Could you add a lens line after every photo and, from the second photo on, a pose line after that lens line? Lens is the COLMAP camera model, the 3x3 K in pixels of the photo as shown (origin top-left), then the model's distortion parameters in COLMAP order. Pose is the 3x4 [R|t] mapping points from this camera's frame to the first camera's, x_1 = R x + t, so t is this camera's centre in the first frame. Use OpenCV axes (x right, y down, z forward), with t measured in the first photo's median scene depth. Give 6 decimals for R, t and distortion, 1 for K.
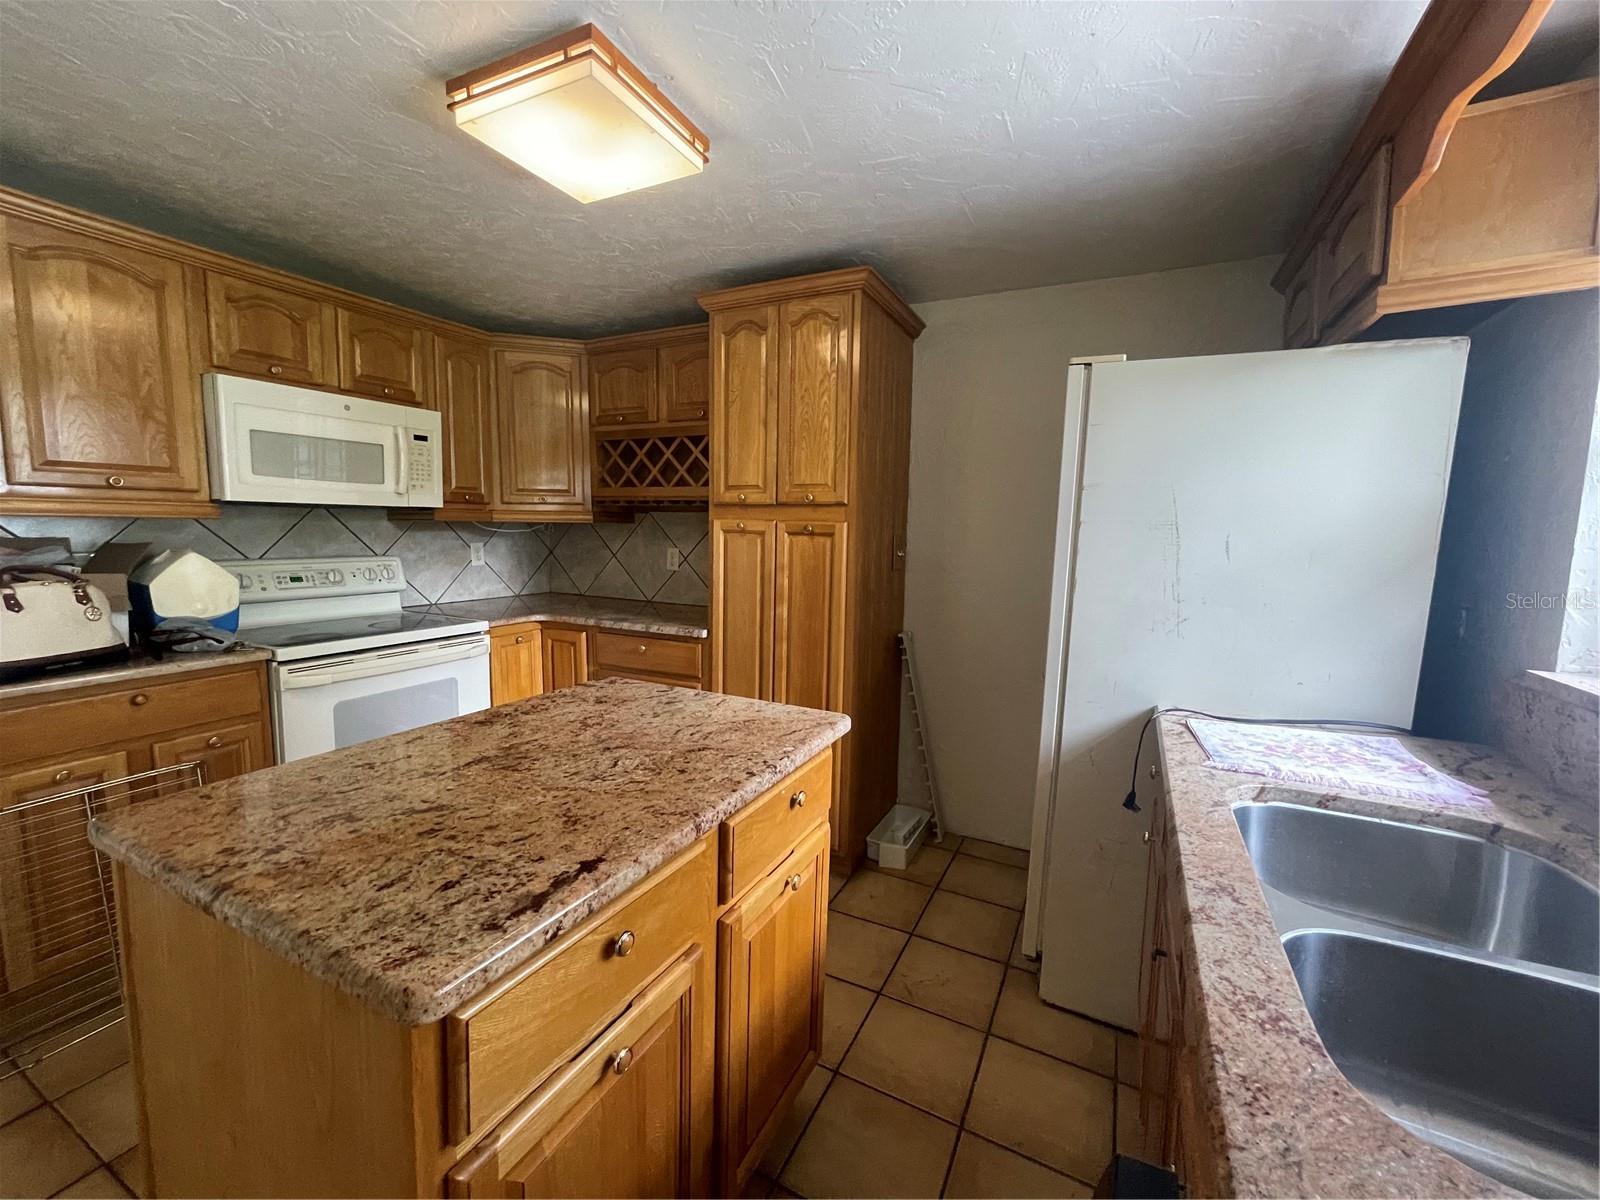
lens RADIAL K [[647.1, 0, 800.5], [0, 647.1, 597.6], [0, 0, 1]] dist [-0.009873, 0.000151]
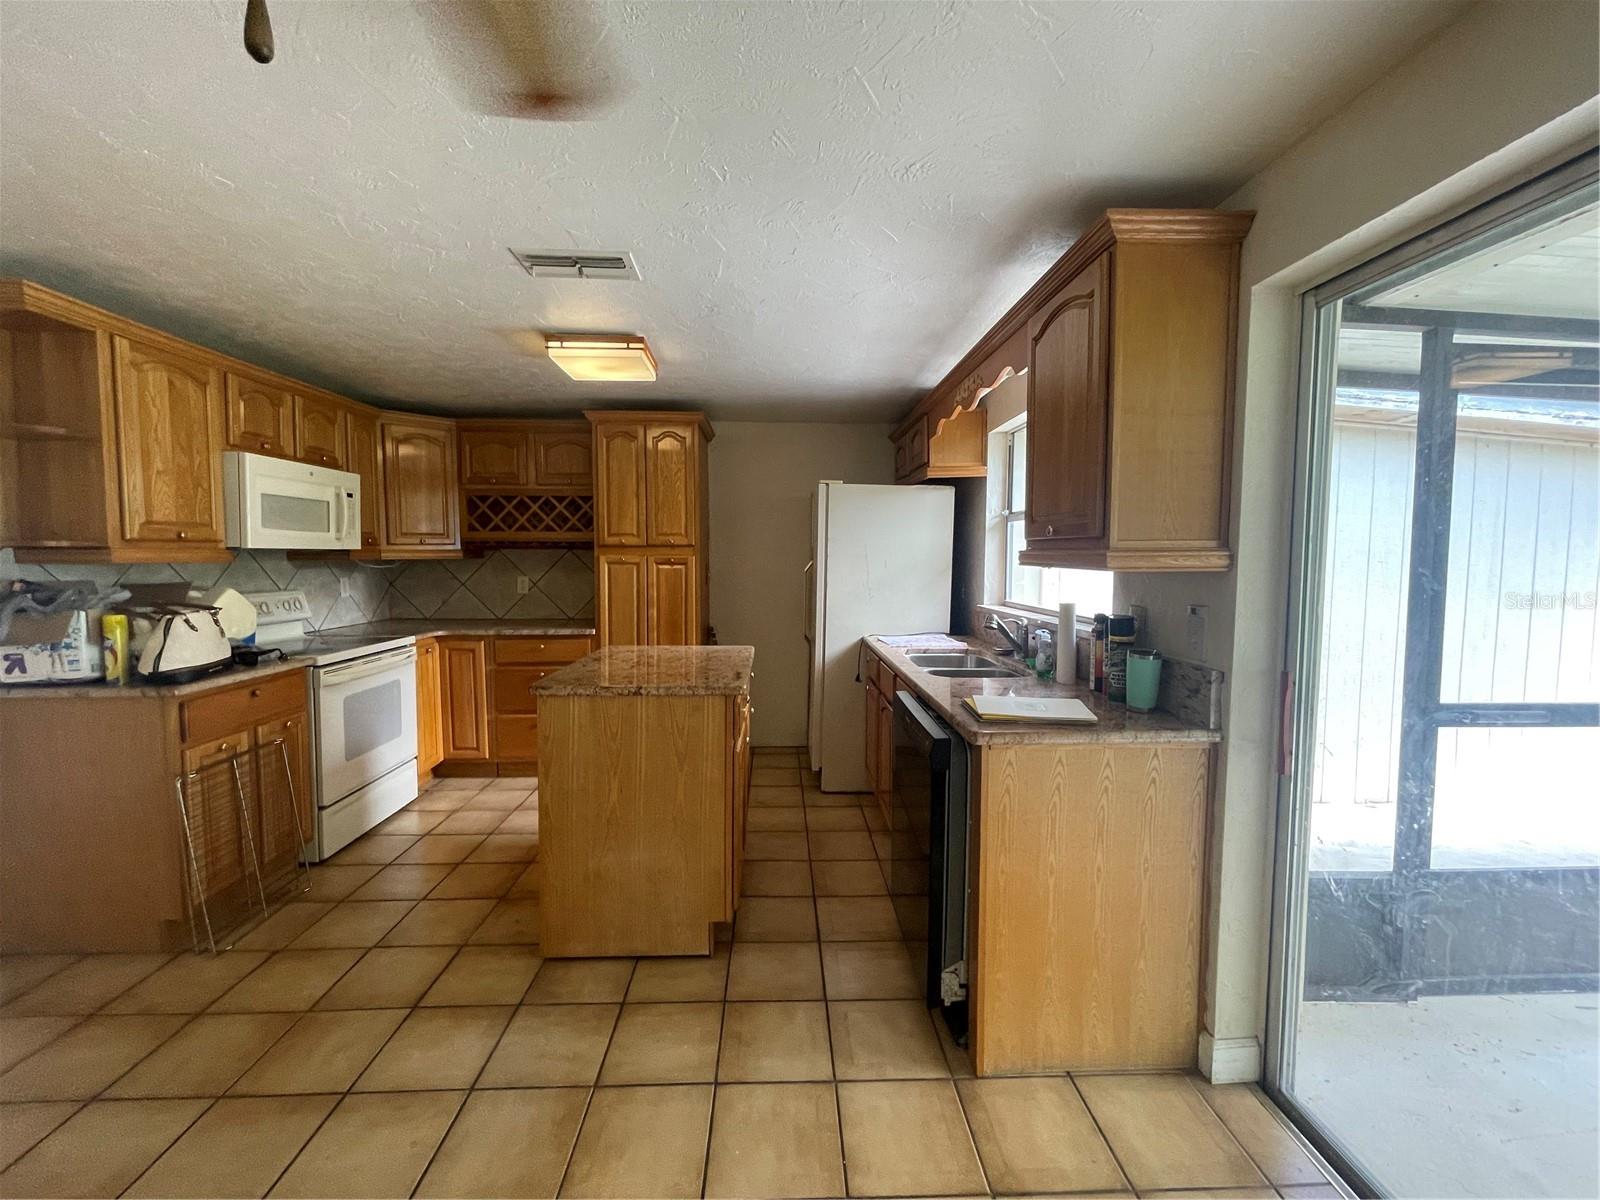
lens RADIAL K [[647.1, 0, 800.5], [0, 647.1, 597.6], [0, 0, 1]] dist [-0.009873, 0.000151]
pose [[0.874435, -0.048979, 0.482664, -0.457074], [0.068090, 0.997433, -0.022142, 0.044089], [-0.480340, 0.052226, 0.875526, -0.552871]]
